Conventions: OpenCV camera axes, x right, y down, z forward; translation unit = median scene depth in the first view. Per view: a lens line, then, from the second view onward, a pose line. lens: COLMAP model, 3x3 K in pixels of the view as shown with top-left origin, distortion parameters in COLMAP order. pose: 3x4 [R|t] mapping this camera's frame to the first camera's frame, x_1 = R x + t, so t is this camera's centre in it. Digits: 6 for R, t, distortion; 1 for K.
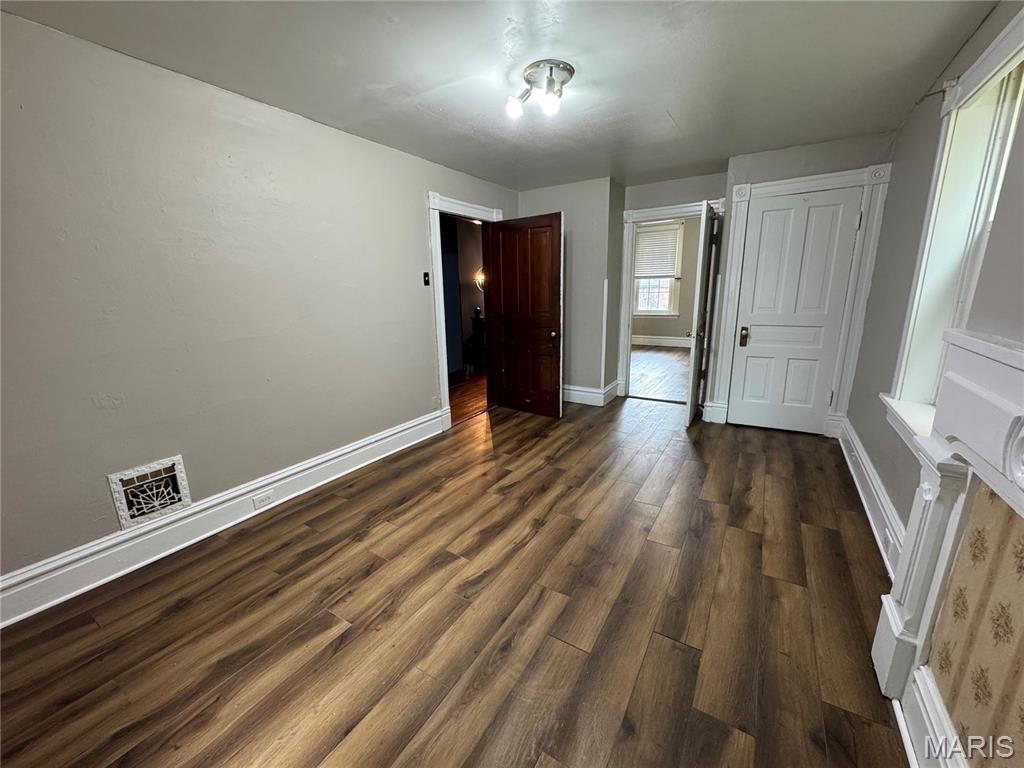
lens RADIAL K [[409.6, 0, 510.5], [0, 409.6, 384.1], [0, 0, 1]] dist [-0.004228, 0.000619]
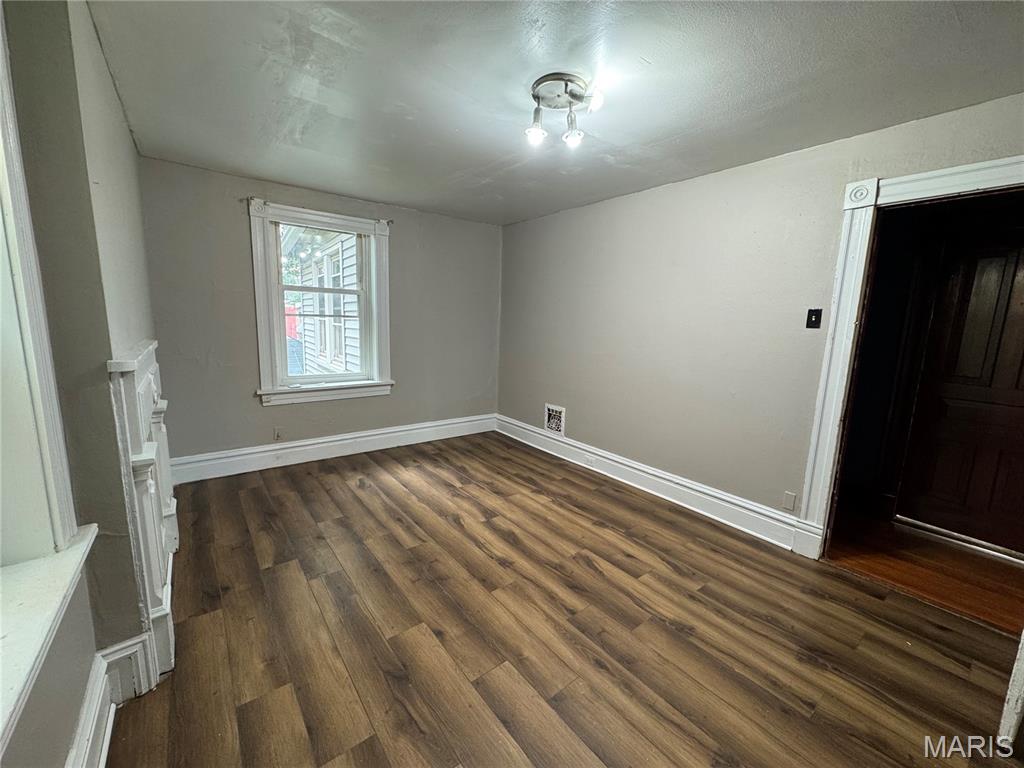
lens RADIAL K [[409.6, 0, 510.1], [0, 409.6, 385.4], [0, 0, 1]] dist [-0.004228, 0.000619]
pose [[-0.346101, 0.158787, -0.924663, 0.975188], [-0.241193, 0.937389, 0.251251, -0.329422], [0.906664, 0.309981, -0.286132, 1.257652]]
